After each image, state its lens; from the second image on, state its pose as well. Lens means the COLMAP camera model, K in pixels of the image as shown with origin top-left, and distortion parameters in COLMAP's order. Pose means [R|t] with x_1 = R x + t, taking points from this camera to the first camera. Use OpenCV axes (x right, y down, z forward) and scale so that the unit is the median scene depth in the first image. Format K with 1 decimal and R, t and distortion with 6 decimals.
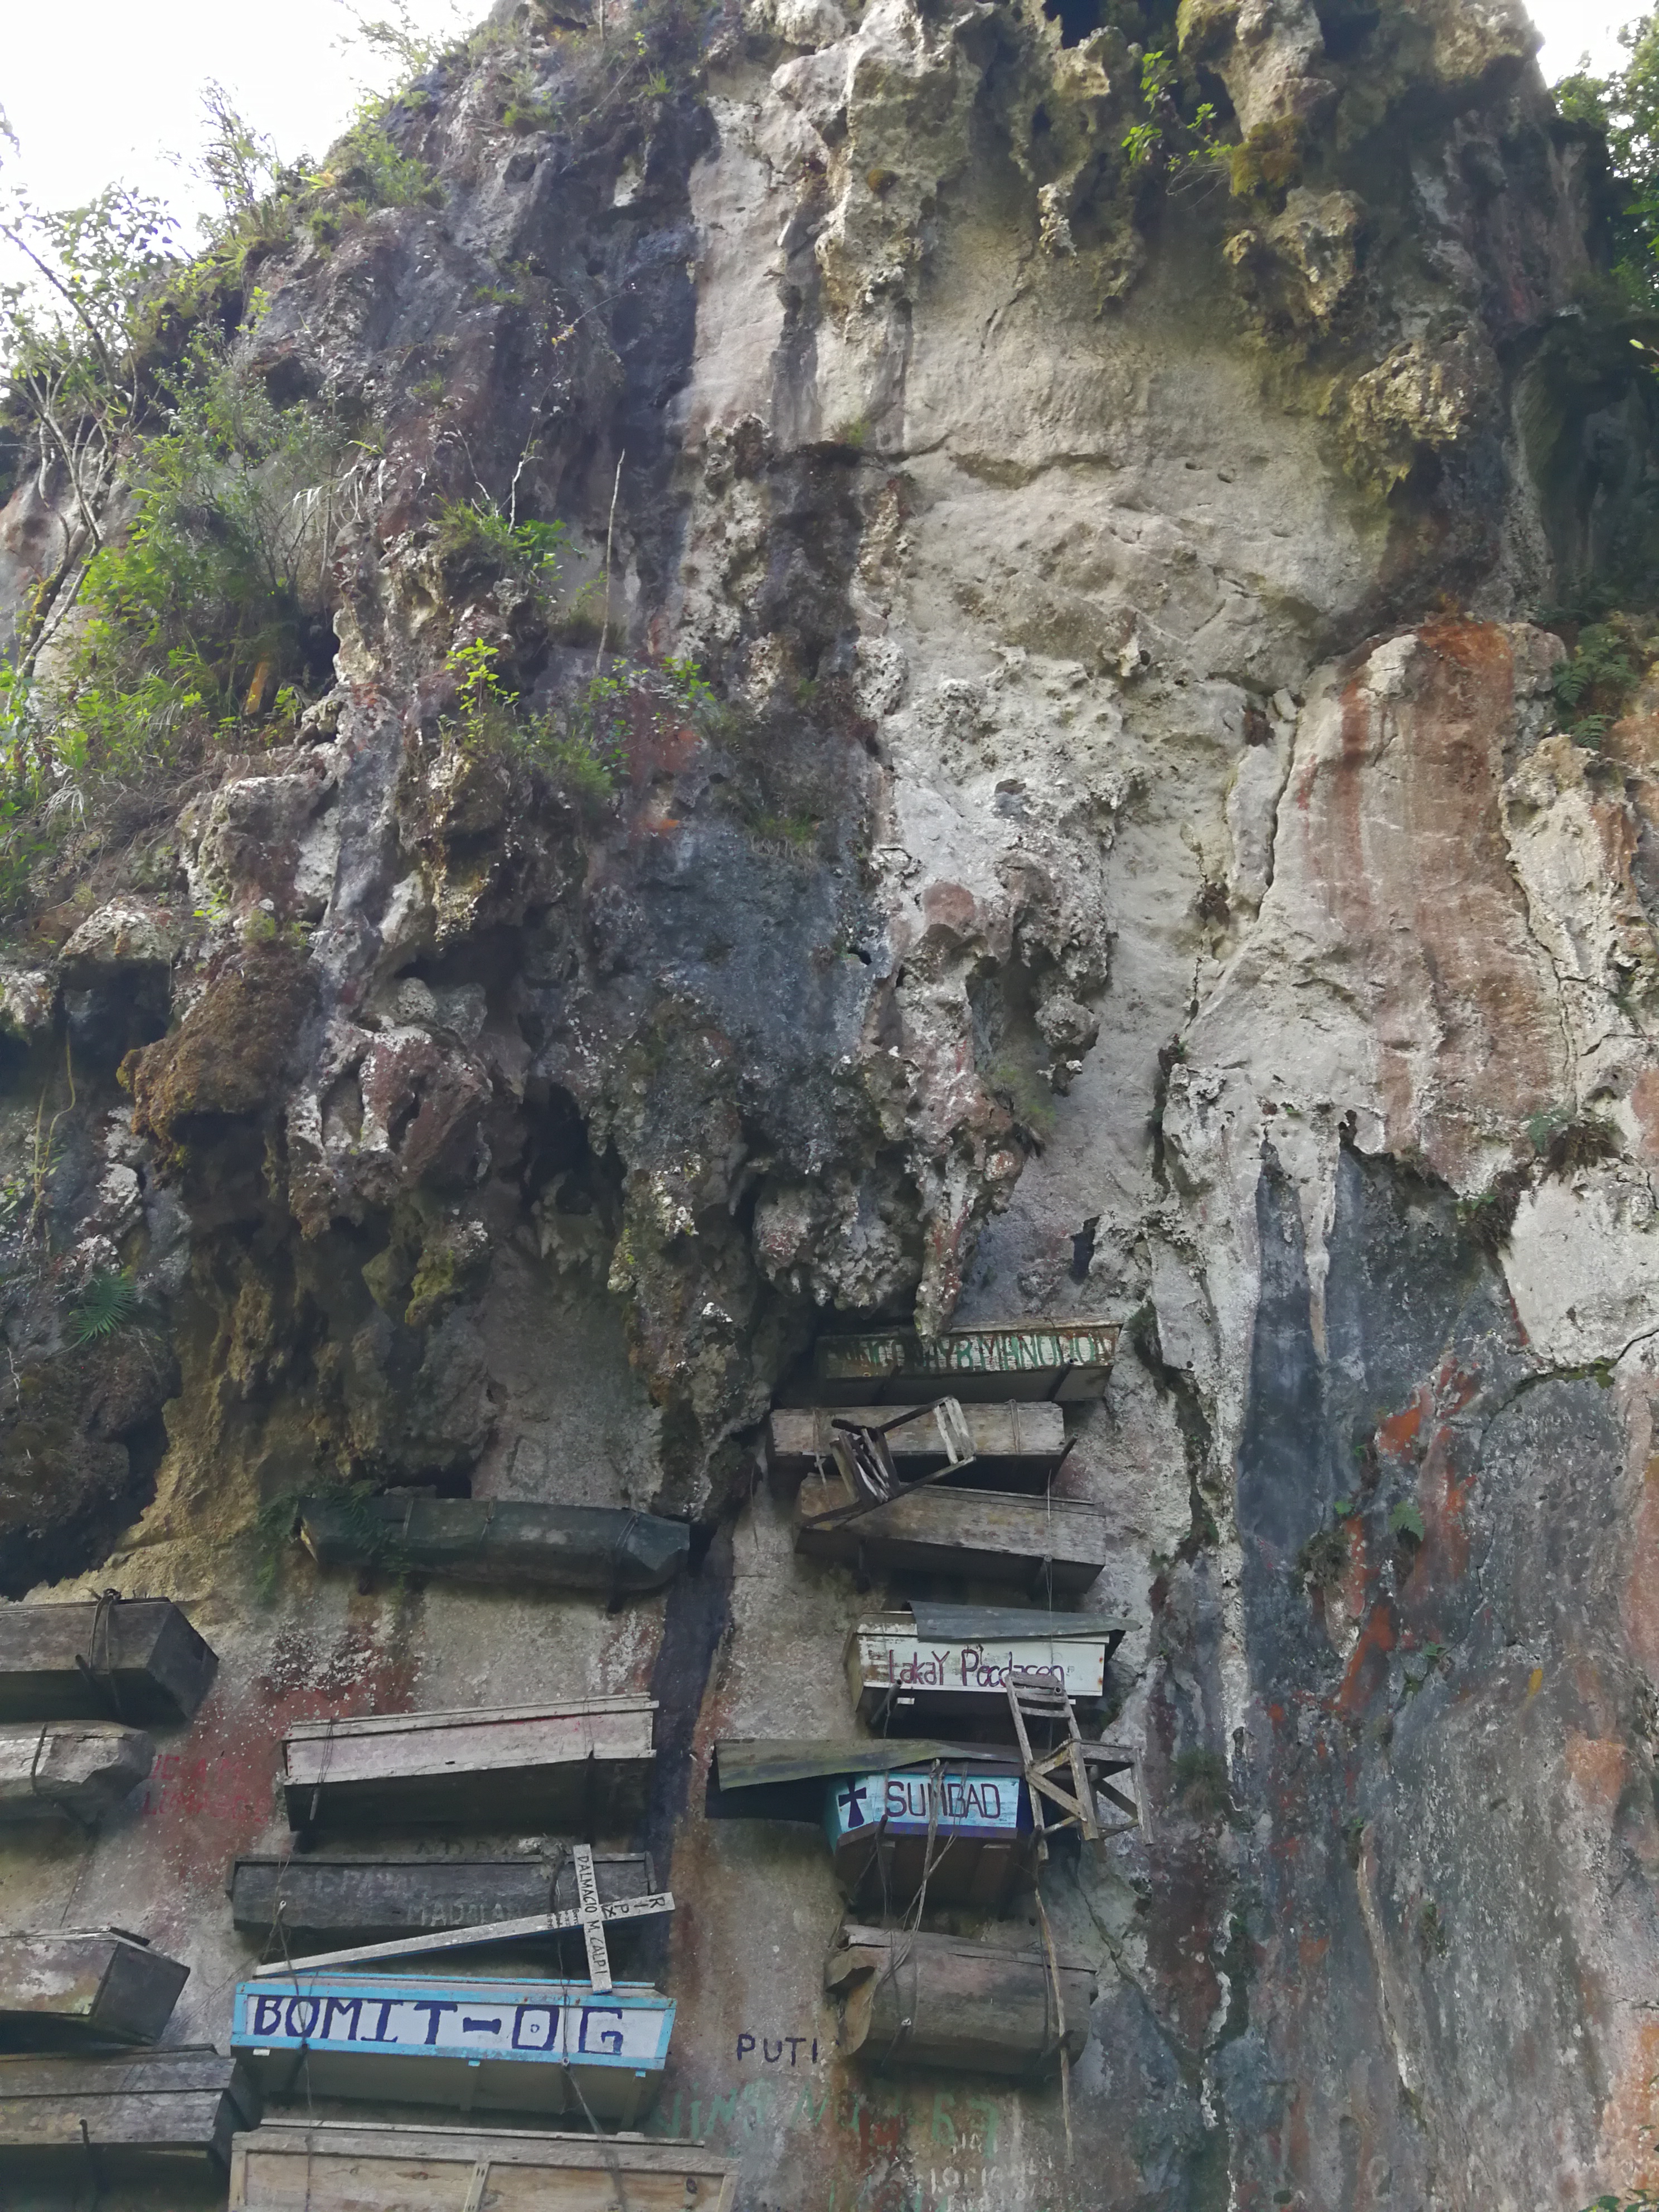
lens RADIAL K [[1778.0, 0, 854.4], [0, 1778.0, 1107.7], [0, 0, 1]] dist [0.052488, -0.055888]
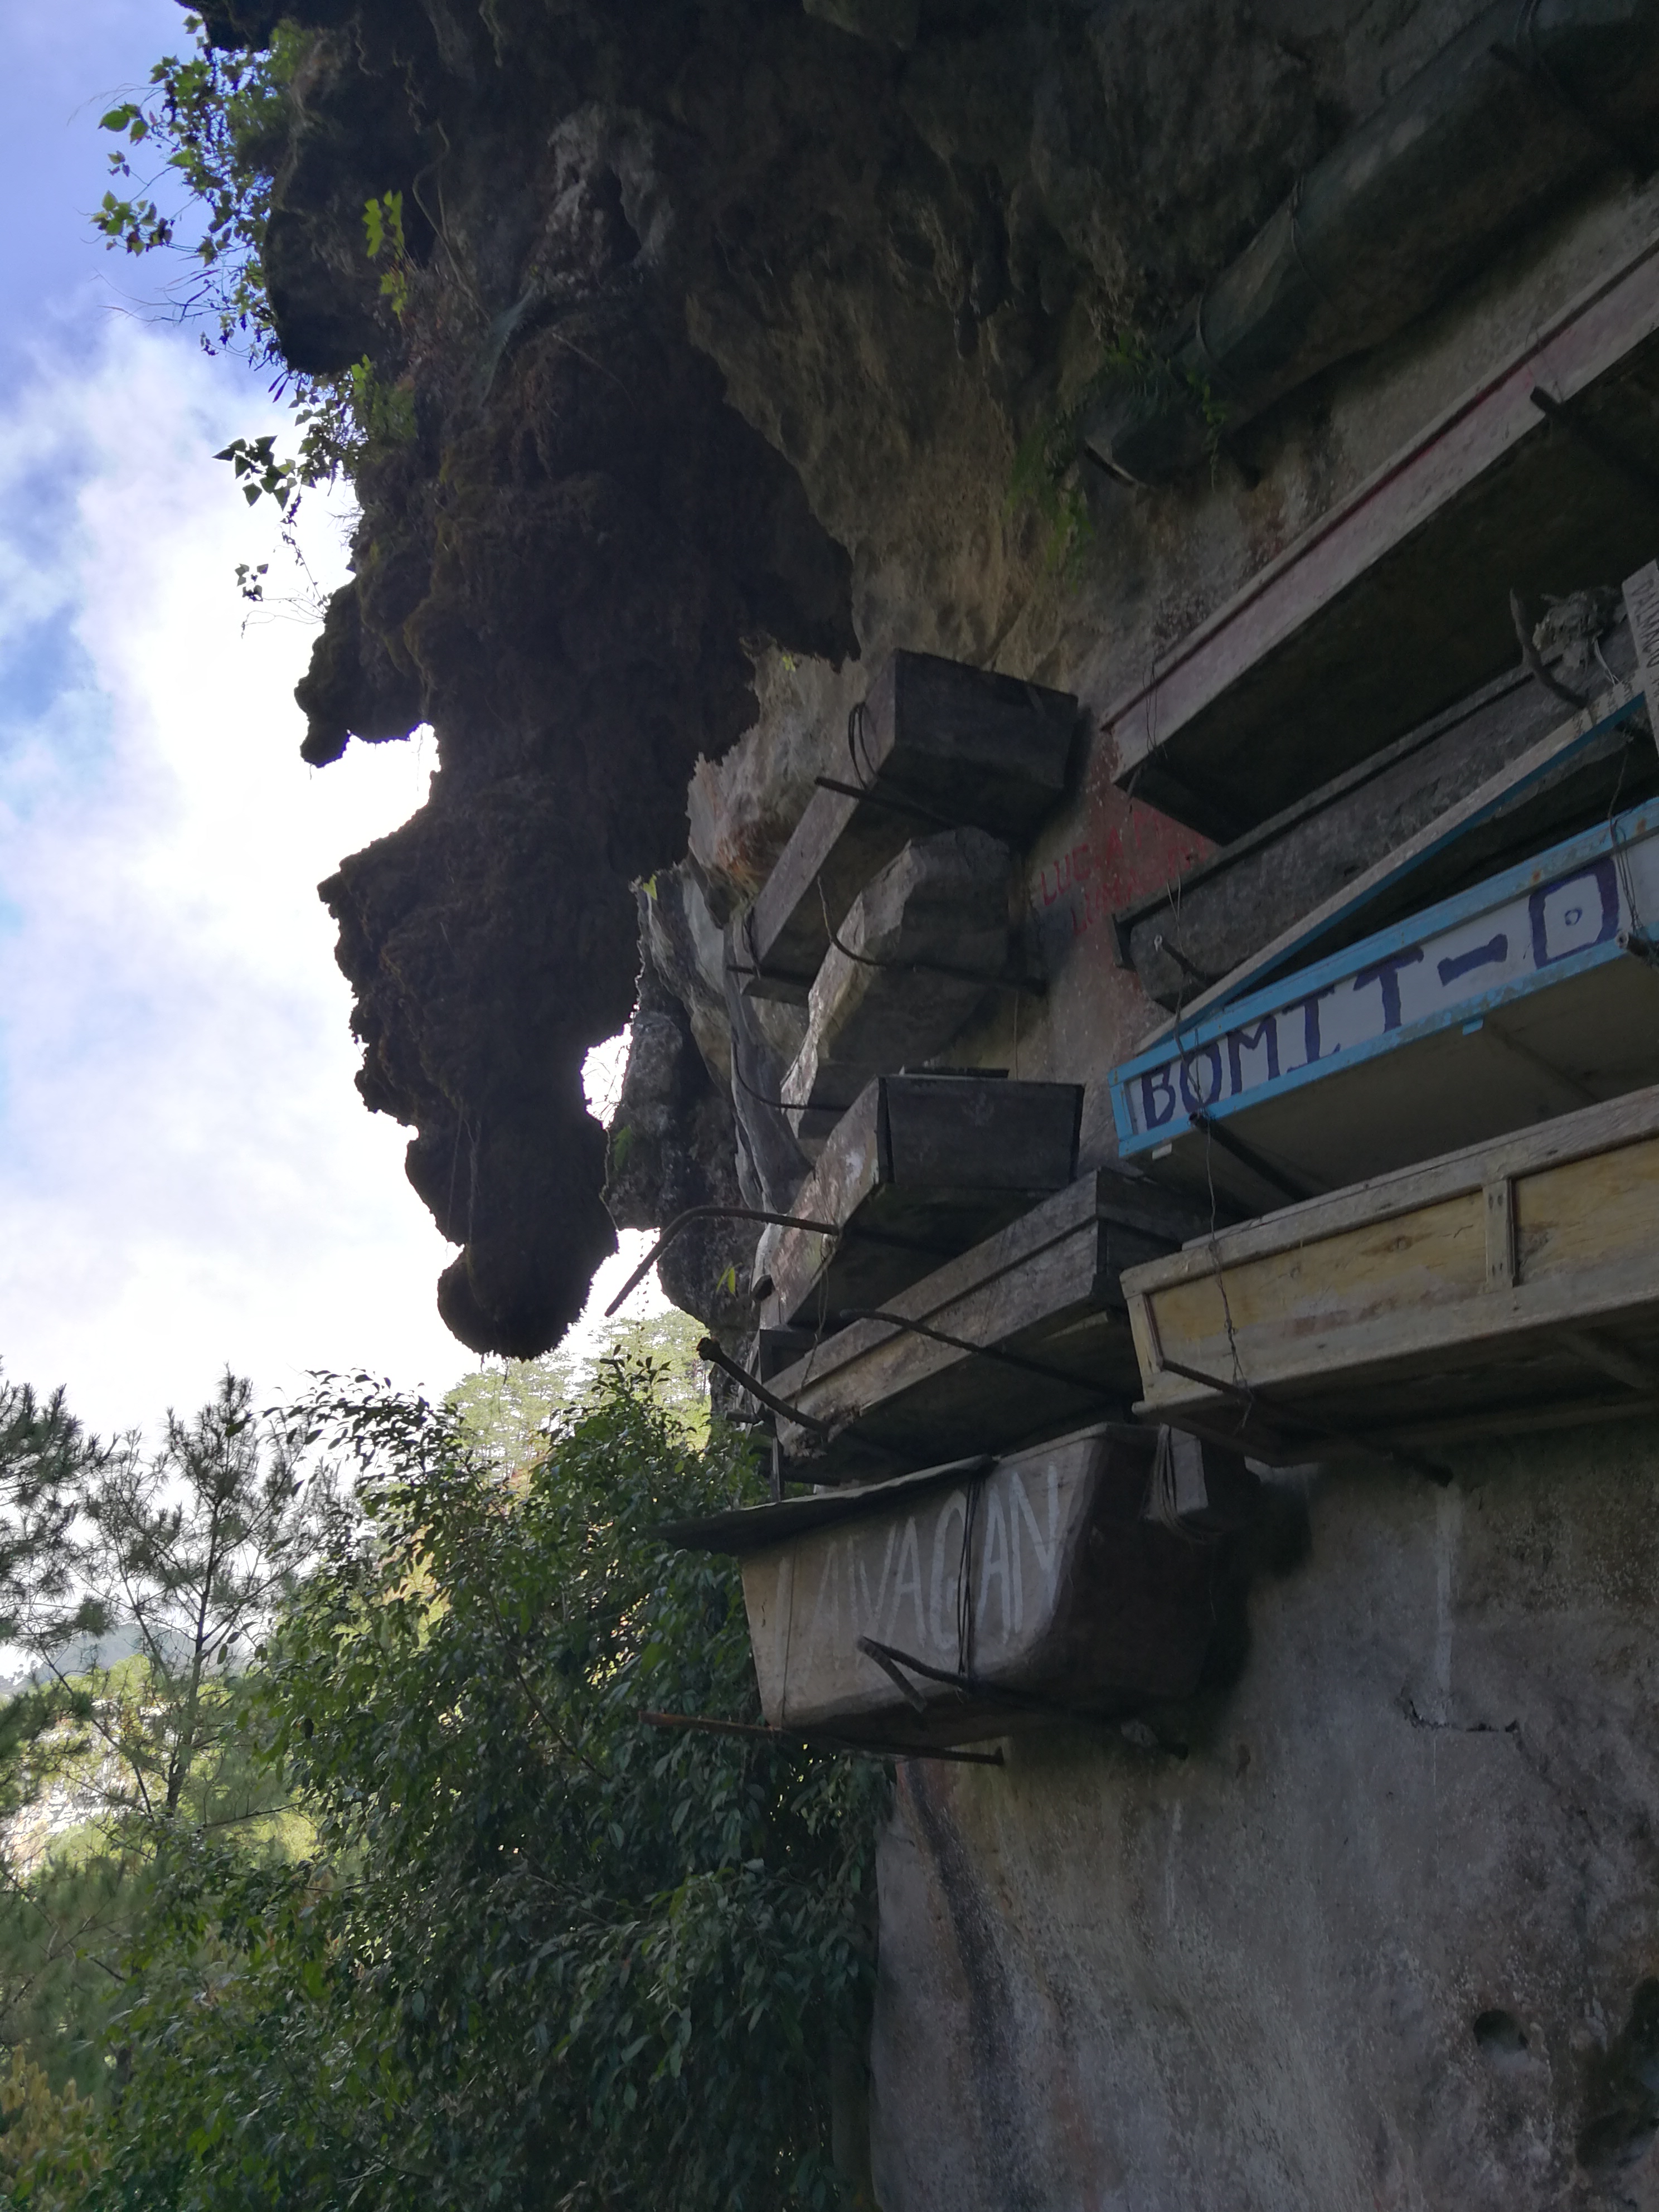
lens RADIAL K [[1778.0, 0, 842.1], [0, 1778.0, 1114.8], [0, 0, 1]] dist [0.052488, -0.055888]
pose [[0.423377, -0.345120, -0.837642, 0.080266], [0.571745, 0.818999, -0.048456, 0.384611], [0.702751, -0.458403, 0.544065, 0.499499]]
